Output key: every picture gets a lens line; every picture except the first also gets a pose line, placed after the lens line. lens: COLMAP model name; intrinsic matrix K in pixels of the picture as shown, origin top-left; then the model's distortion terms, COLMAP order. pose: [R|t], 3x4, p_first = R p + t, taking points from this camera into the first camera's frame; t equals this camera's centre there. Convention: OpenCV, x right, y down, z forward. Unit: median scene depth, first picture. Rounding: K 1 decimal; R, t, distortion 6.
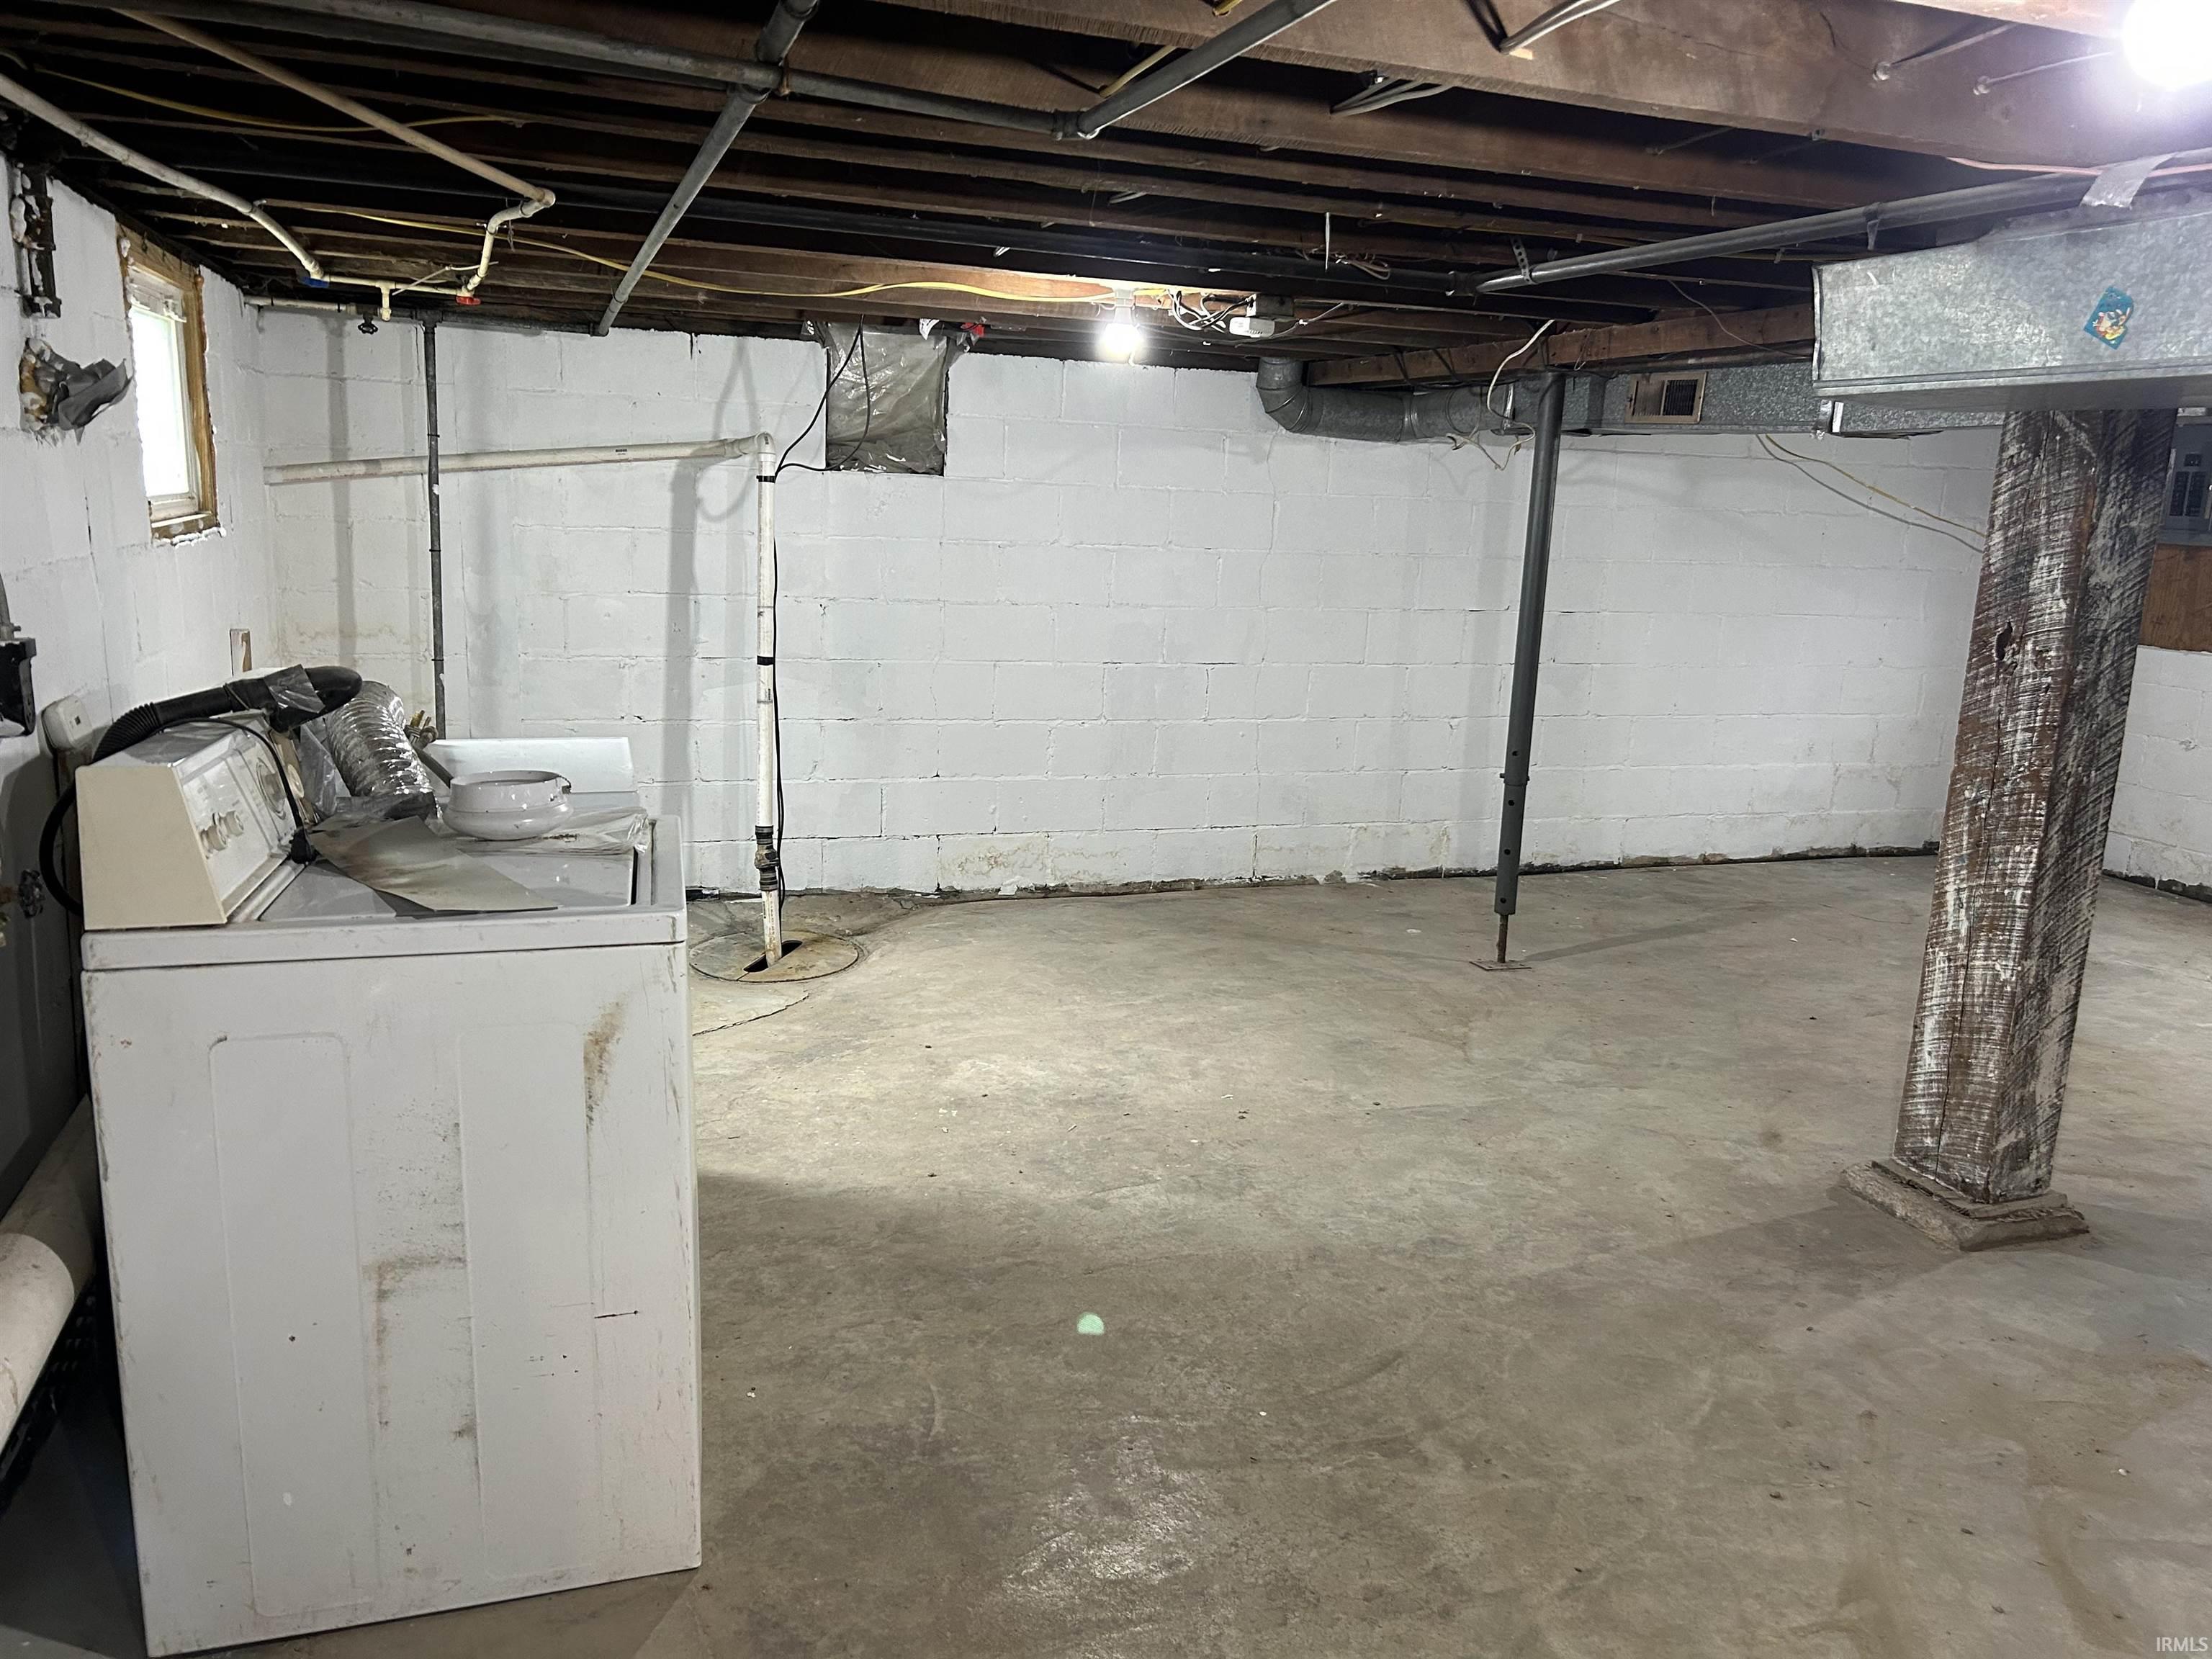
lens RADIAL K [[1676.3, 0, 1103.7], [0, 1676.3, 829.0], [0, 0, 1]] dist [0.069422, -0.086390]
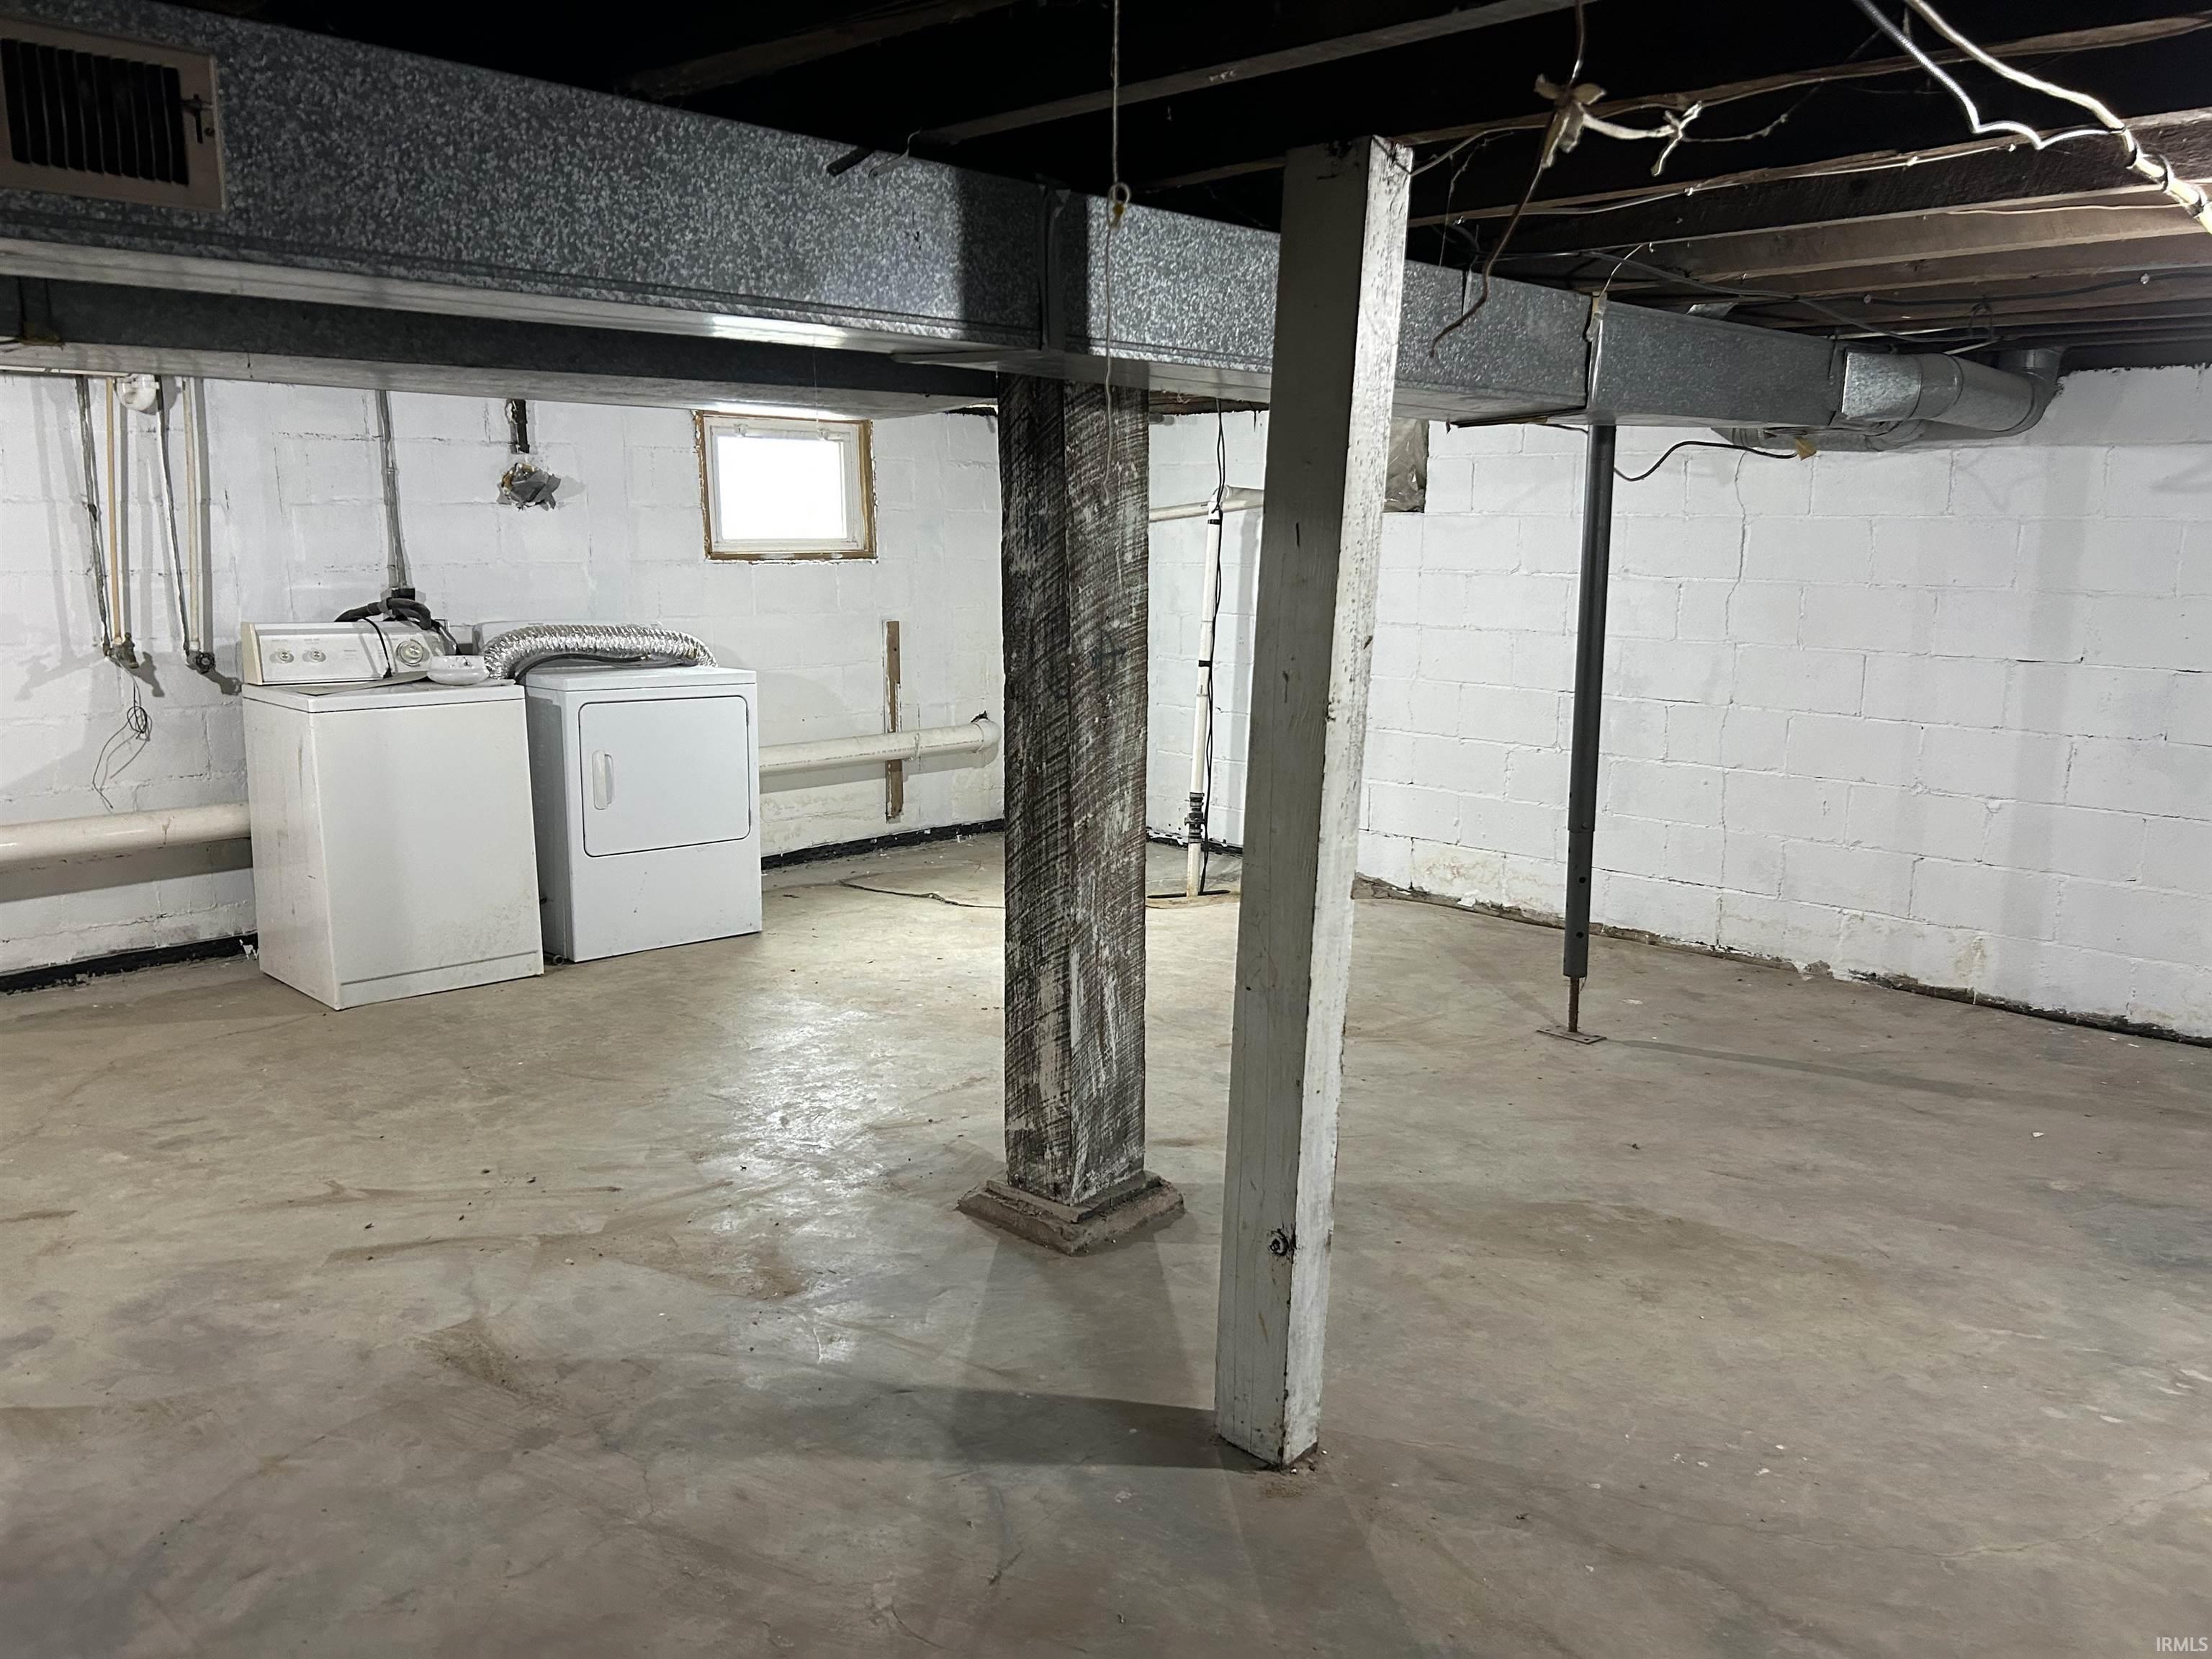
lens RADIAL K [[1676.3, 0, 1103.7], [0, 1676.3, 829.0], [0, 0, 1]] dist [0.069422, -0.086390]
pose [[0.448859, 0.127784, -0.884419, 0.917680], [-0.168181, 0.984116, 0.056834, -0.035744], [0.877633, 0.123232, 0.463221, 0.363252]]
